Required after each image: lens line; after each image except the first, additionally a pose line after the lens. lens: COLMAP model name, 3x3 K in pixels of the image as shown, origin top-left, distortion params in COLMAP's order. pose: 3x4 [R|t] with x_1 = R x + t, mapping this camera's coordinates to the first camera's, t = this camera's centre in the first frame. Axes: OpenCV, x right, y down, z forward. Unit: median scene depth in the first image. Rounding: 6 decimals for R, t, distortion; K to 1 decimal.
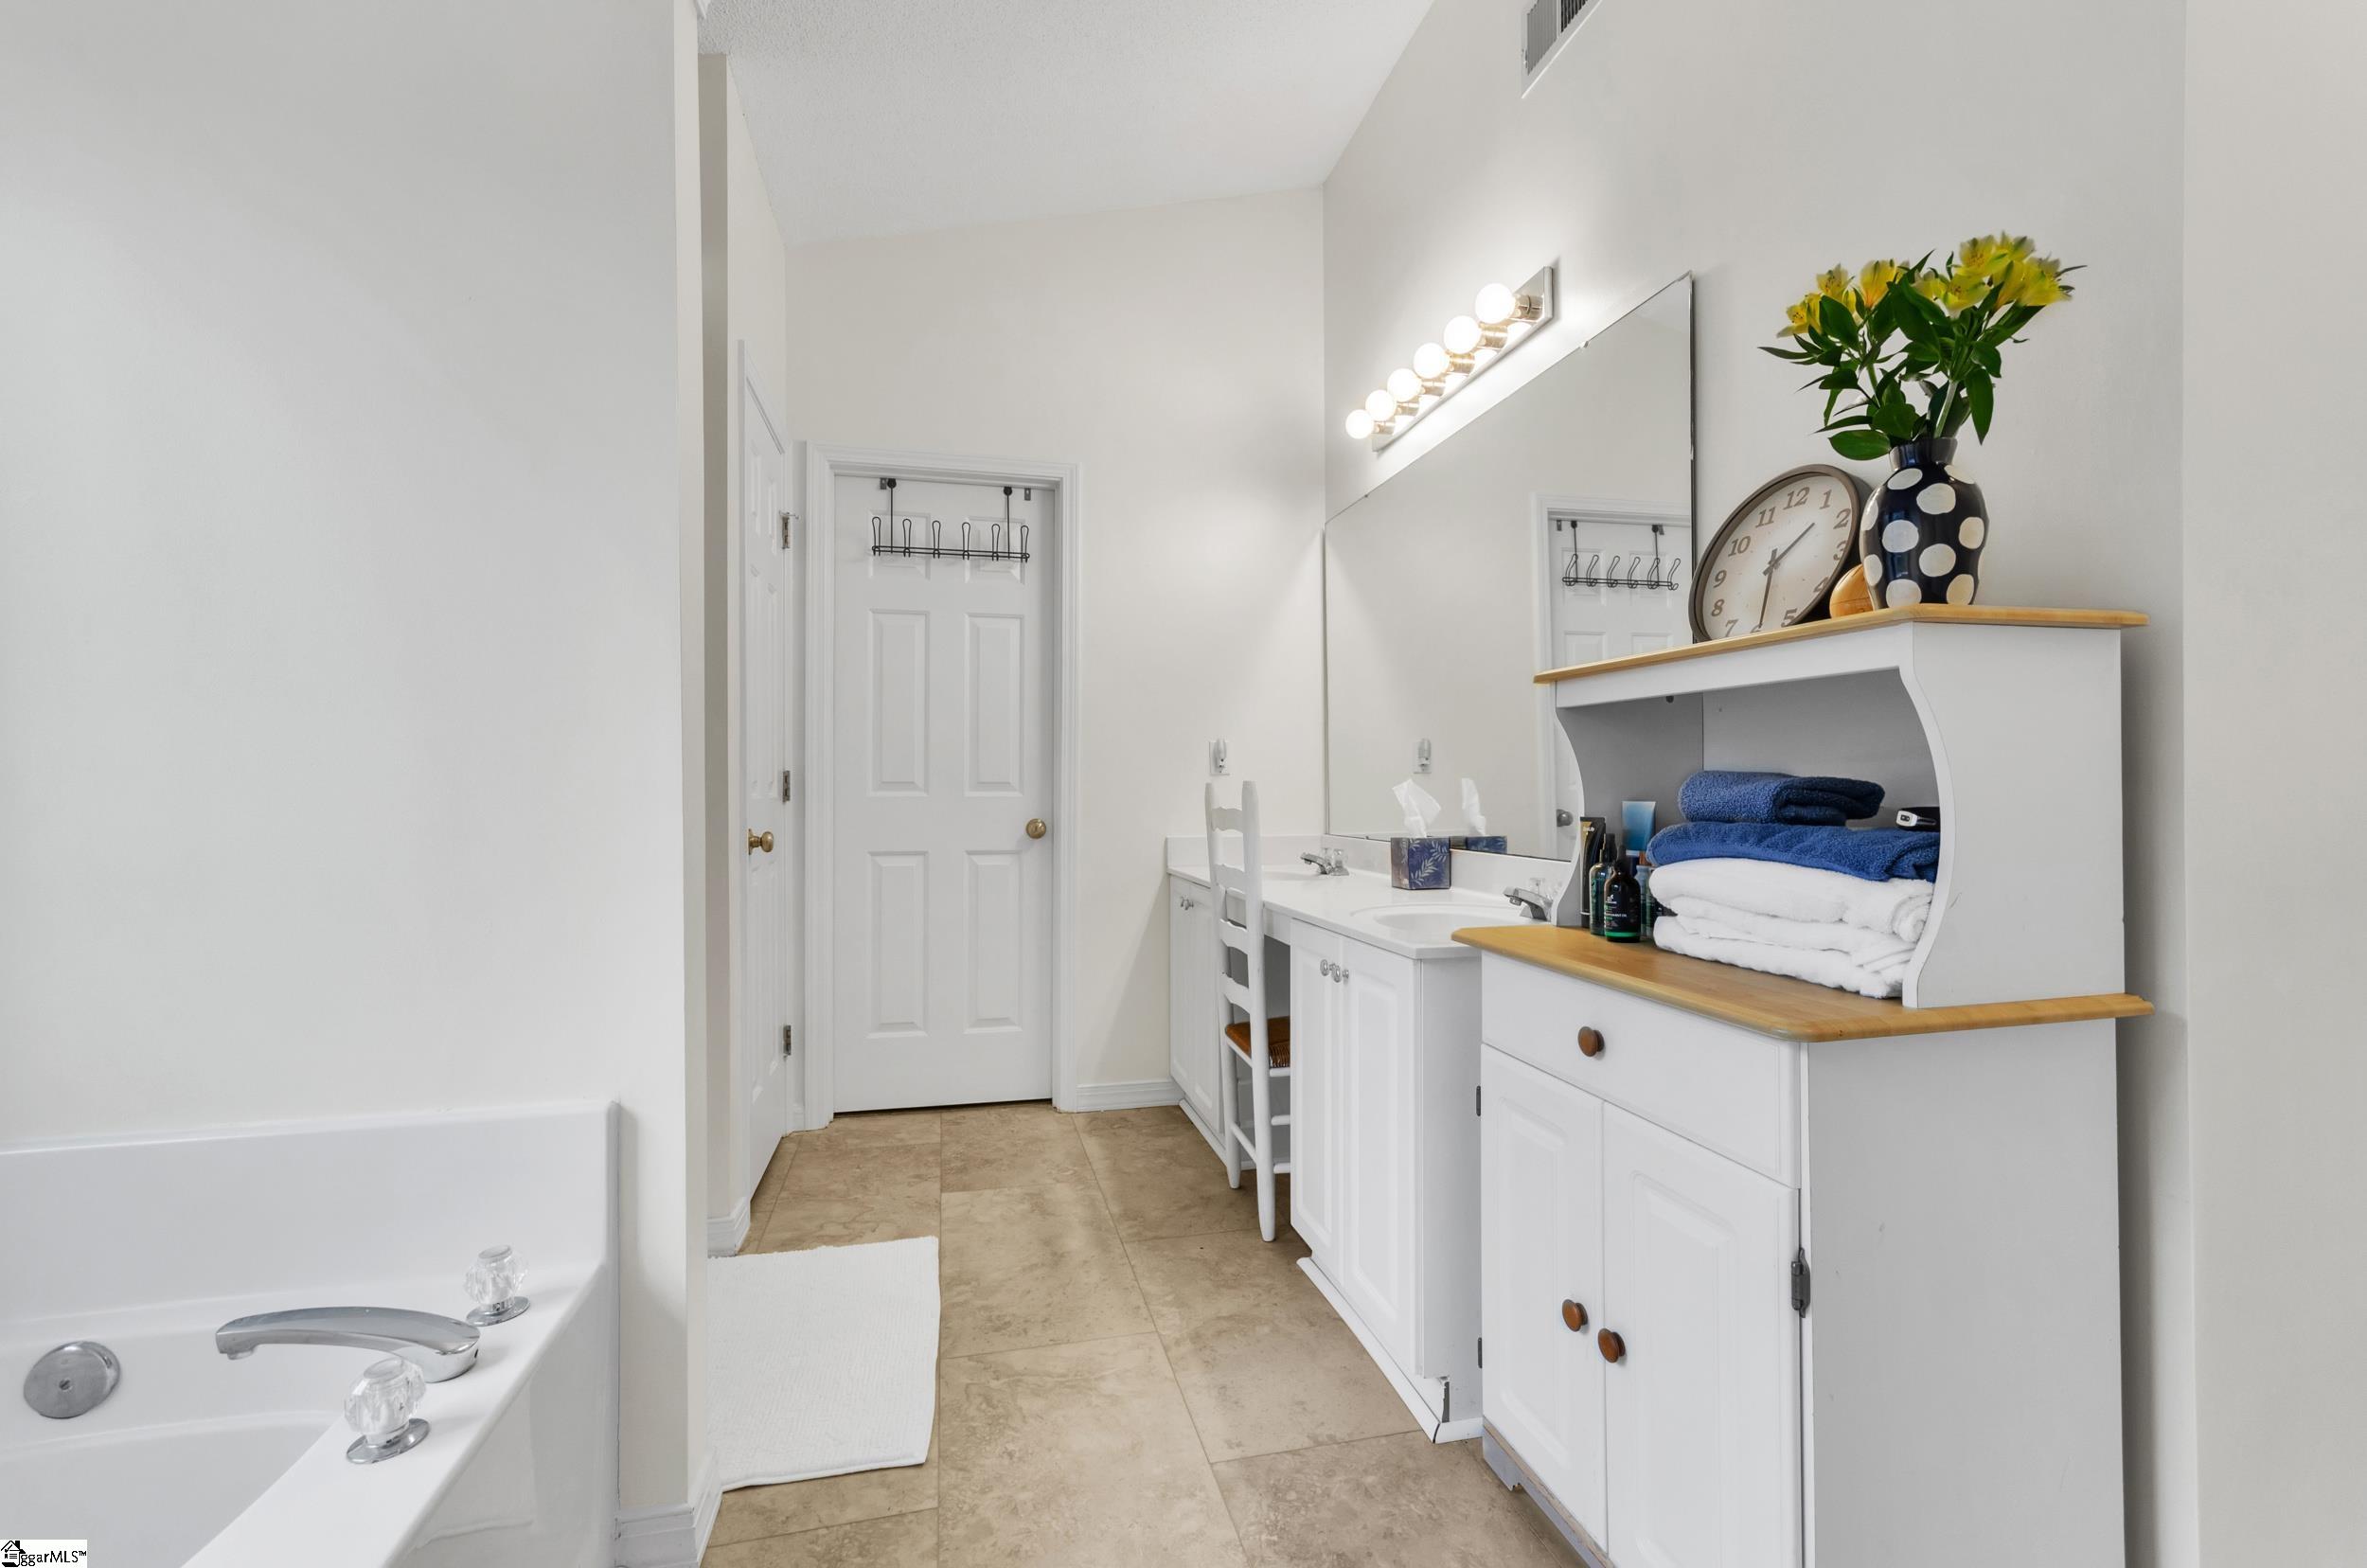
lens RADIAL K [[1037.0, 0, 1190.0], [0, 1037.0, 804.1], [0, 0, 1]] dist [0.001645, 0.001368]
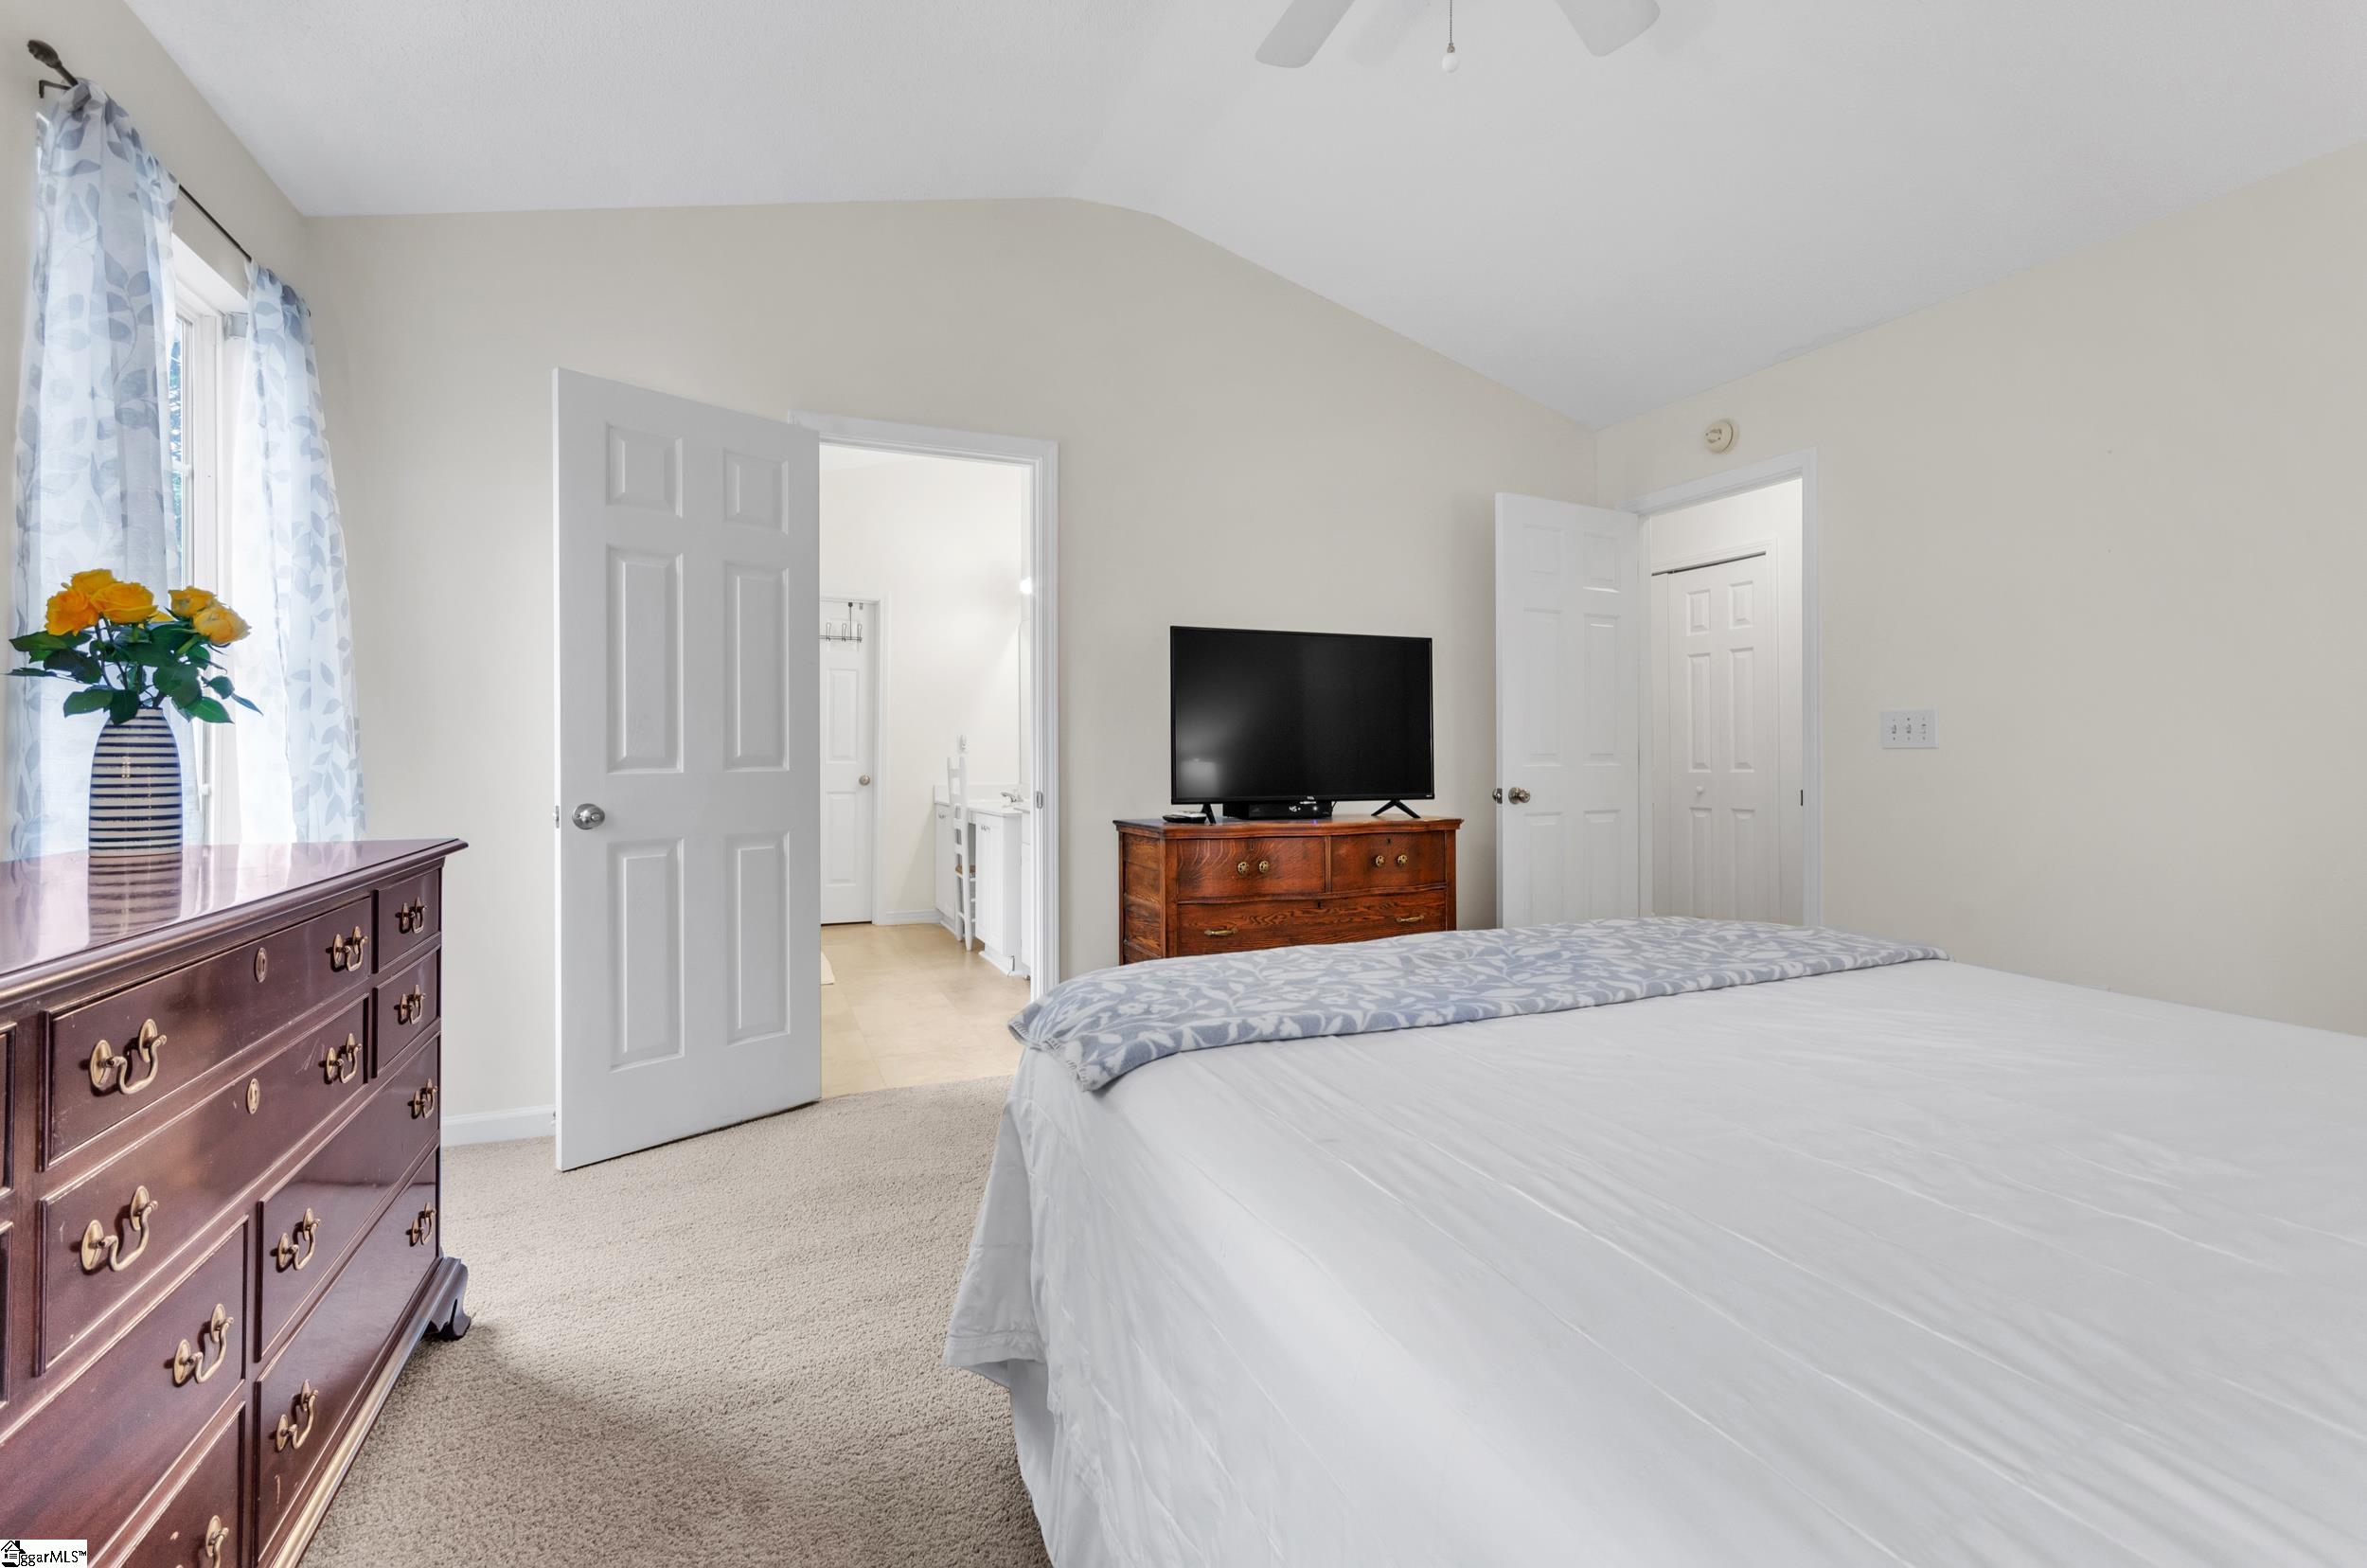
lens RADIAL K [[1047.8, 0, 1181.5], [0, 1047.8, 760.5], [0, 0, 1]] dist [-0.000328, 0.000134]
pose [[0.987046, 0.002673, 0.160414, 0.129635], [0.000232, 0.999836, -0.018090, 0.023634], [-0.160436, 0.017893, 0.986884, -1.097262]]
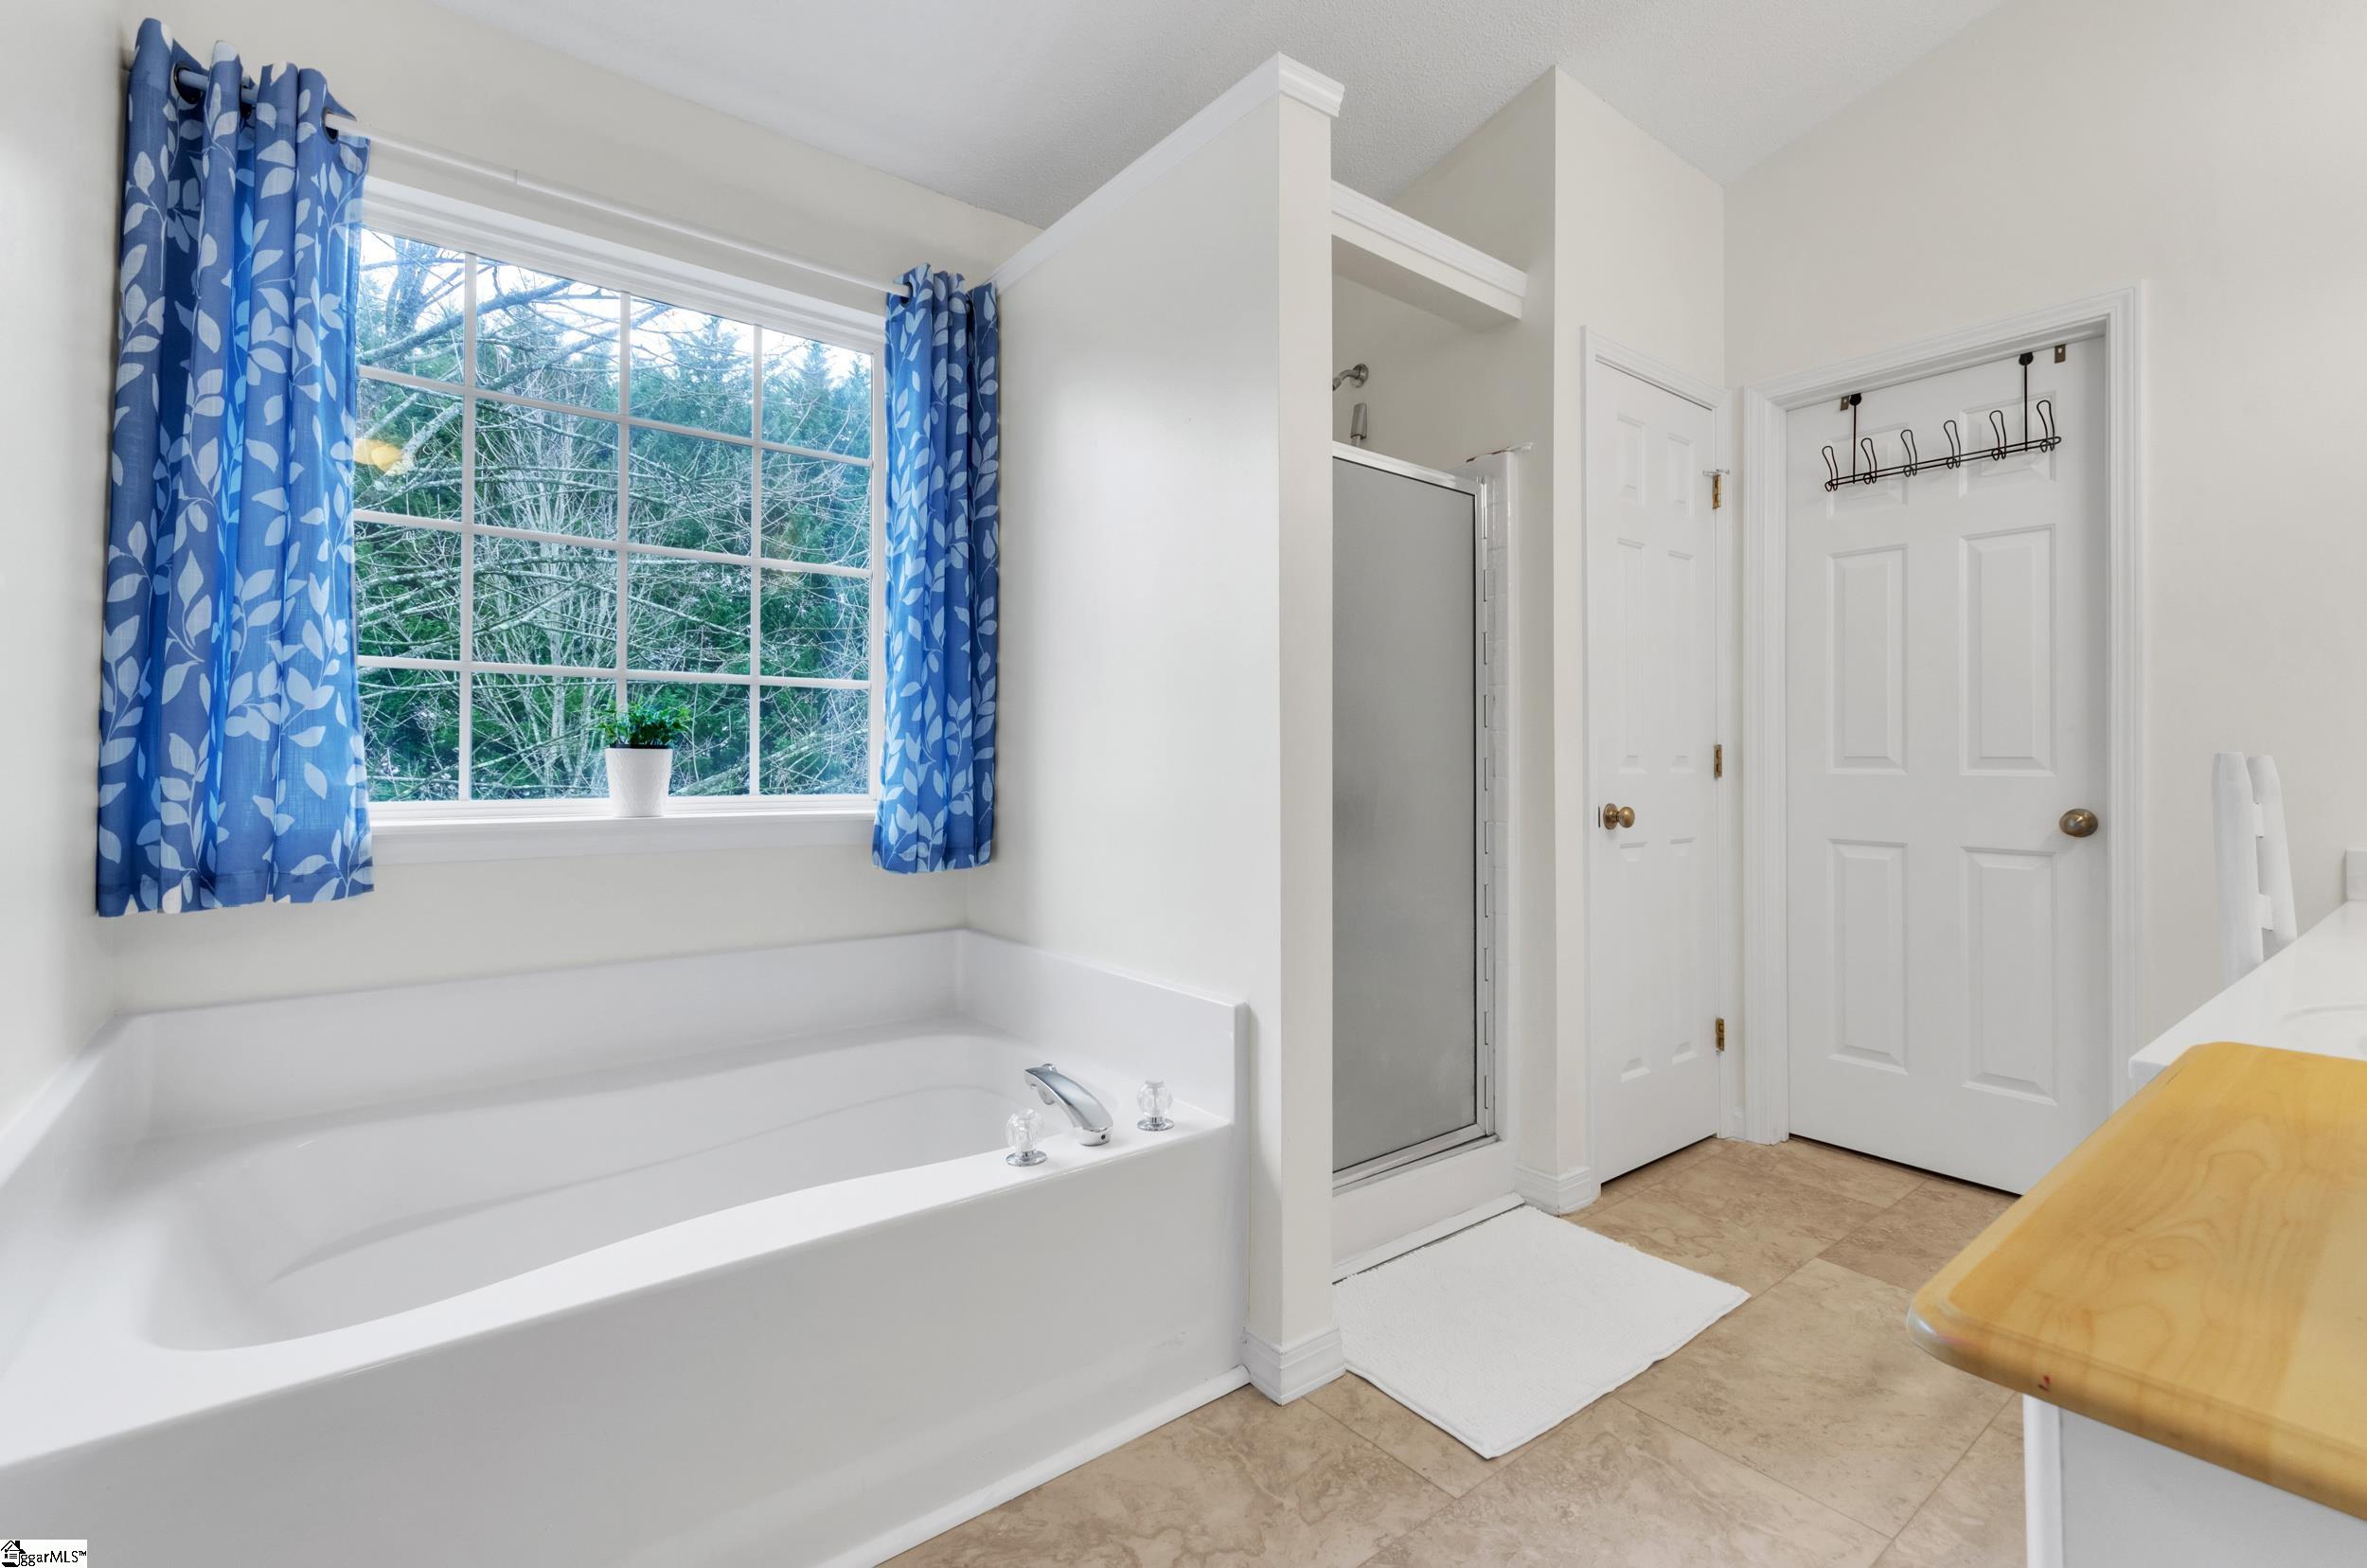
lens RADIAL K [[1047.8, 0, 1181.5], [0, 1047.8, 760.5], [0, 0, 1]] dist [-0.000328, 0.000134]
pose [[0.414373, 0.003348, -0.910101, 0.272742], [-0.019128, 0.999804, -0.005031, -0.003998], [0.909906, 0.019494, 0.414356, 0.170826]]
